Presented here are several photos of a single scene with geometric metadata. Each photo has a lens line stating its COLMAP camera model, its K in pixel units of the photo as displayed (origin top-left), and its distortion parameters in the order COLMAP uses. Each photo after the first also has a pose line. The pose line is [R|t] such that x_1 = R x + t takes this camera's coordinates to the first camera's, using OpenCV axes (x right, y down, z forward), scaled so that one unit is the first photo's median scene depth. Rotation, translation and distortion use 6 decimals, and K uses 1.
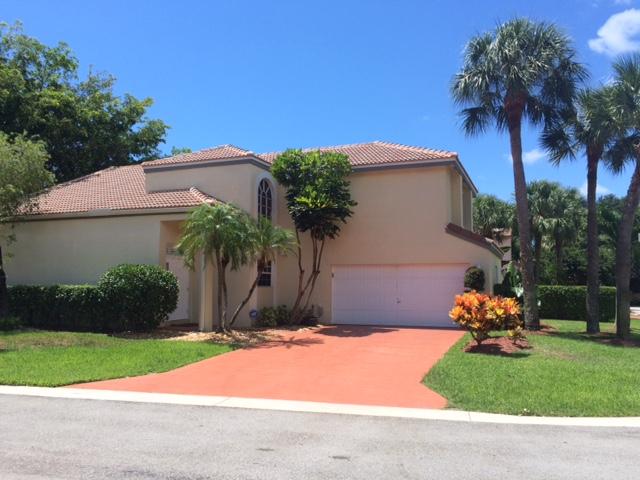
lens RADIAL K [[538.5, 0, 320.0], [0, 538.5, 240.0], [0, 0, 1]] dist [-0.001097, -0.005913]
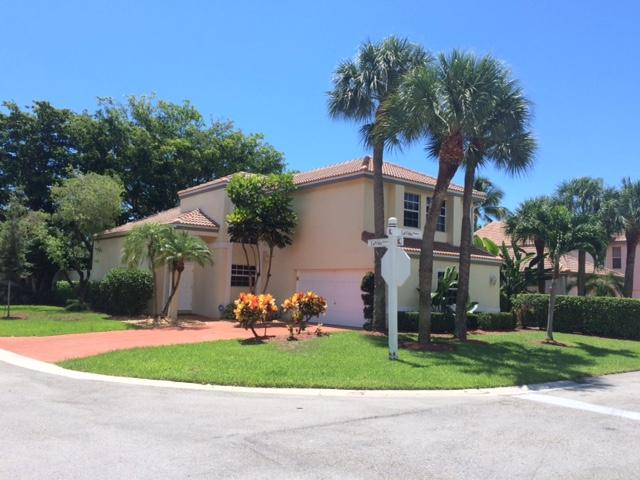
lens RADIAL K [[538.5, 0, 320.0], [0, 538.5, 240.0], [0, 0, 1]] dist [-0.001097, -0.005913]
pose [[0.866363, -0.020290, -0.499002, 0.526767], [0.013769, 0.999765, -0.016747, 0.002253], [0.499225, 0.007638, 0.866439, 0.017400]]
